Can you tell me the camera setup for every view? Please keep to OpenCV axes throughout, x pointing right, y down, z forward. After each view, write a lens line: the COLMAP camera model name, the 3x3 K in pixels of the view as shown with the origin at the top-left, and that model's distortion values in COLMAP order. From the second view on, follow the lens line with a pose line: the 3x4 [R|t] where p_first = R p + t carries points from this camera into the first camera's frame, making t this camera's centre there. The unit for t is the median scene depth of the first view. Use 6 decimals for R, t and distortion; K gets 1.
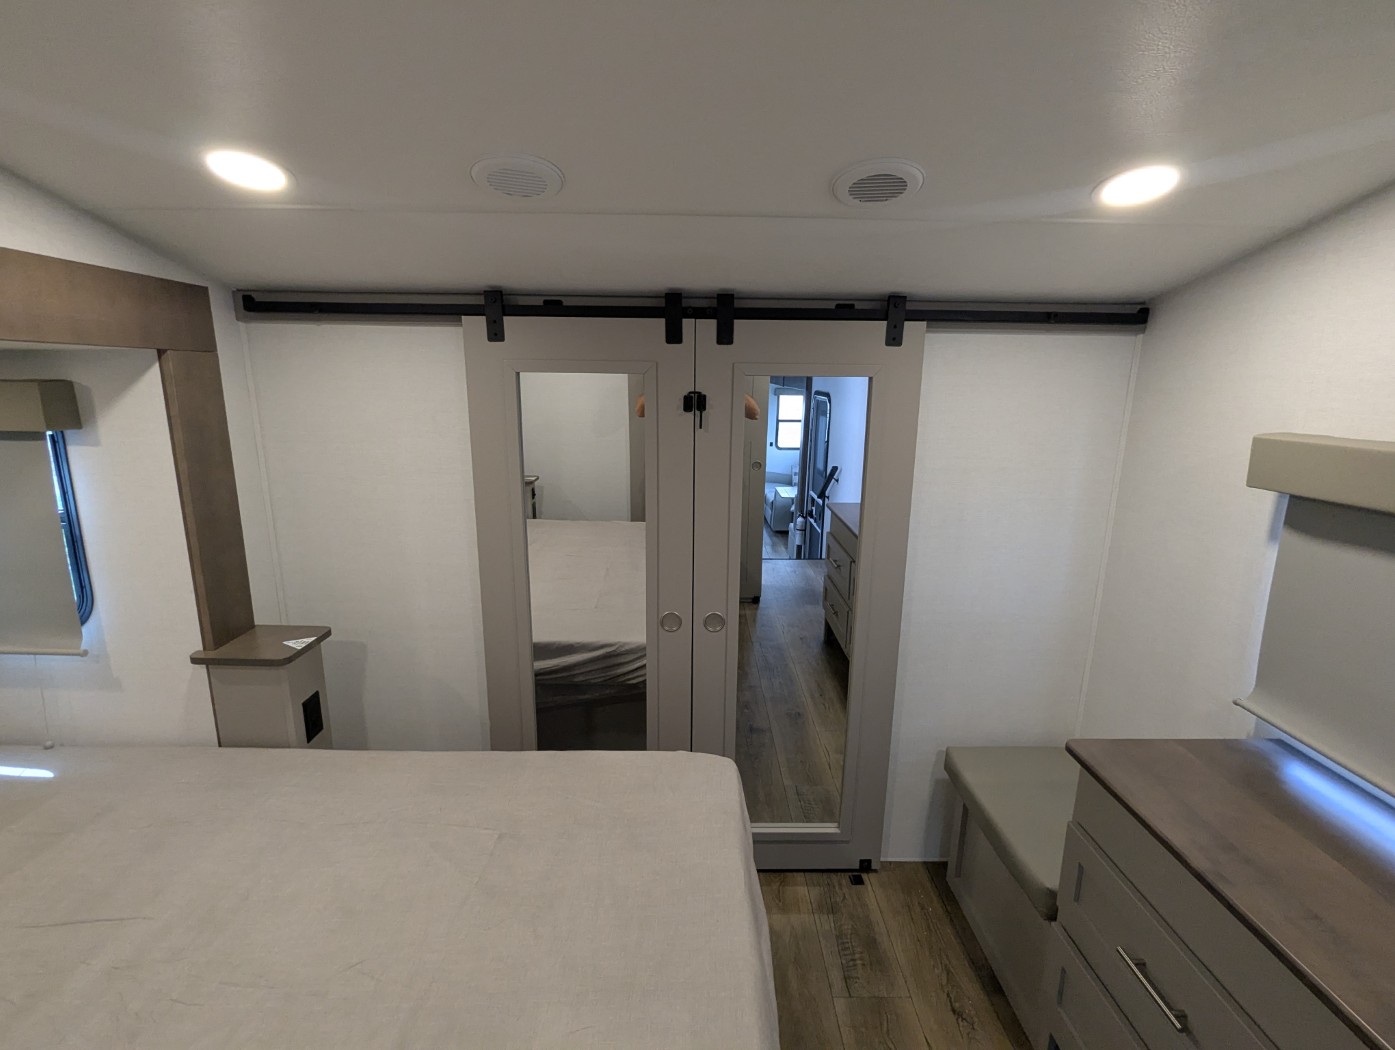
lens RADIAL K [[662.2, 0, 698.4], [0, 662.2, 528.2], [0, 0, 1]] dist [-0.003133, 0.002383]
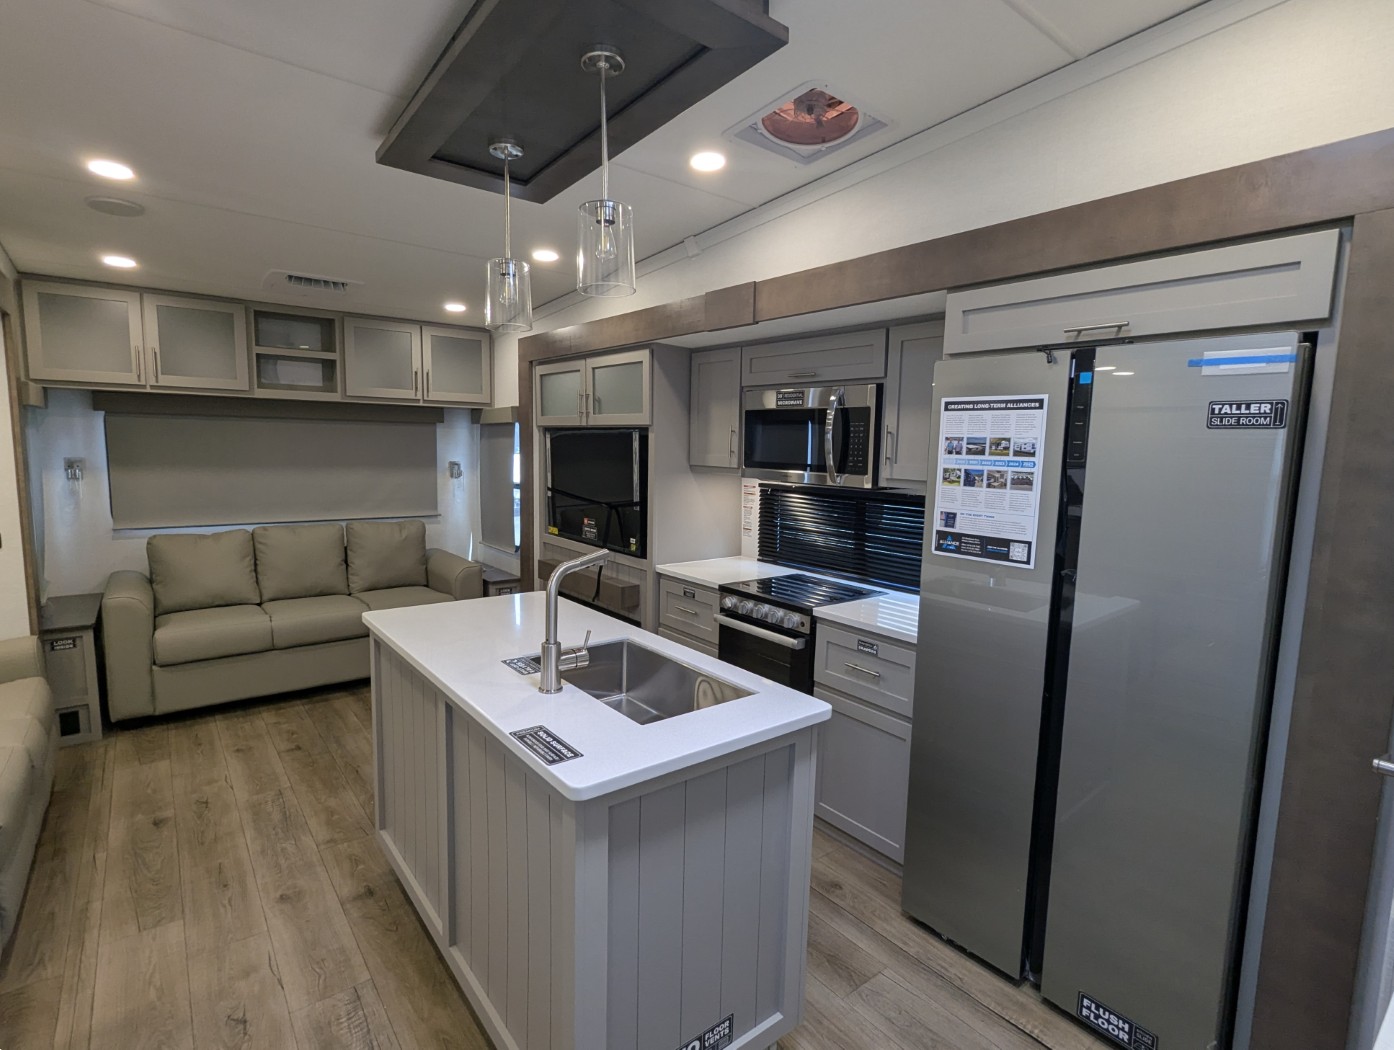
lens RADIAL K [[690.8, 0, 704.6], [0, 690.8, 530.4], [0, 0, 1]] dist [-0.003667, -0.001805]
pose [[-0.785672, 0.045288, -0.616984, 0.429292], [-0.168336, 0.944035, 0.283655, -0.400049], [0.595301, 0.326721, -0.734078, 1.877956]]
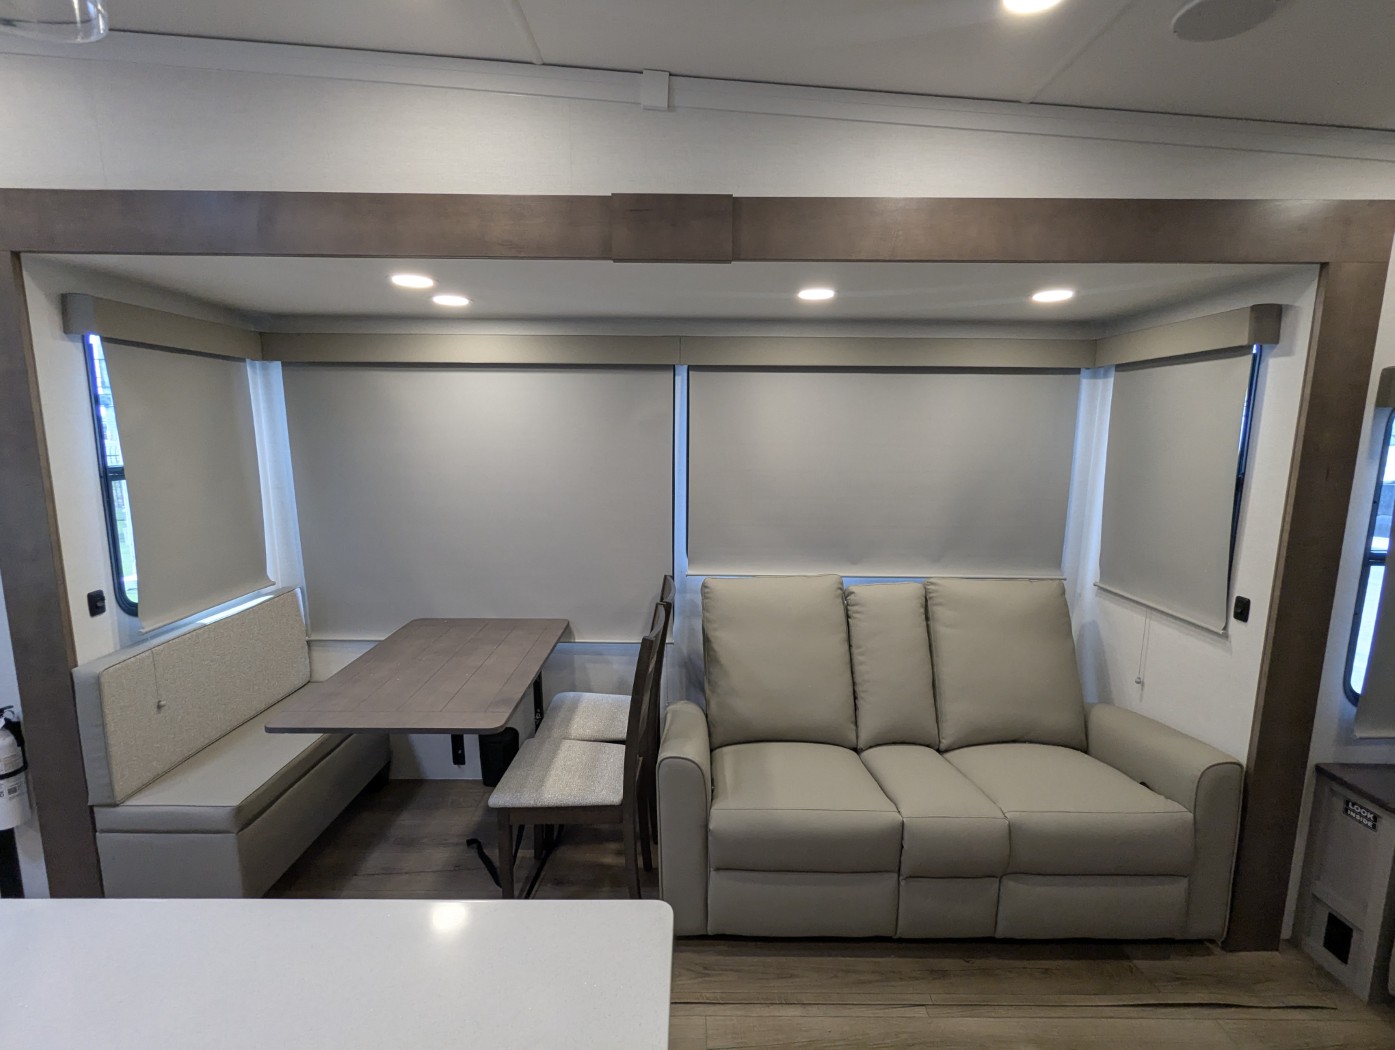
lens RADIAL K [[662.2, 0, 697.4], [0, 662.2, 527.1], [0, 0, 1]] dist [-0.003133, 0.002383]
pose [[0.010875, -0.167098, 0.985880, -0.327165], [0.213408, 0.963611, 0.160969, -0.121482], [-0.976903, 0.208644, 0.046139, 0.449121]]
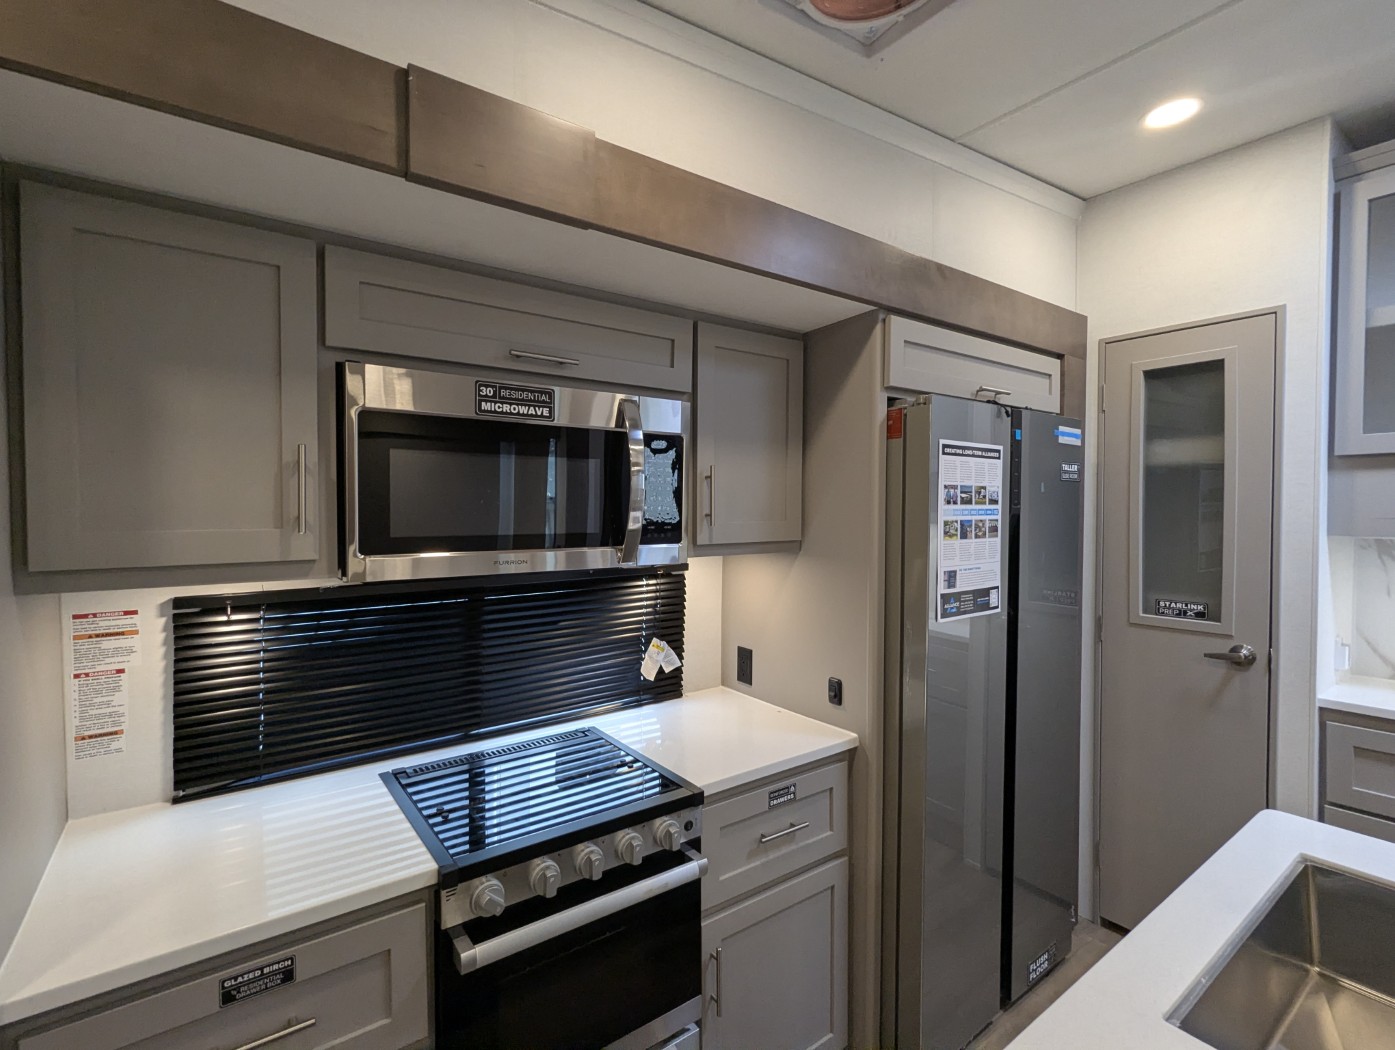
lens RADIAL K [[662.2, 0, 698.7], [0, 662.2, 526.7], [0, 0, 1]] dist [-0.003133, 0.002383]
pose [[0.583068, 0.011903, -0.812336, -0.040507], [-0.168688, 0.979875, -0.106720, -0.067814], [0.794718, 0.199256, 0.573342, 0.406638]]
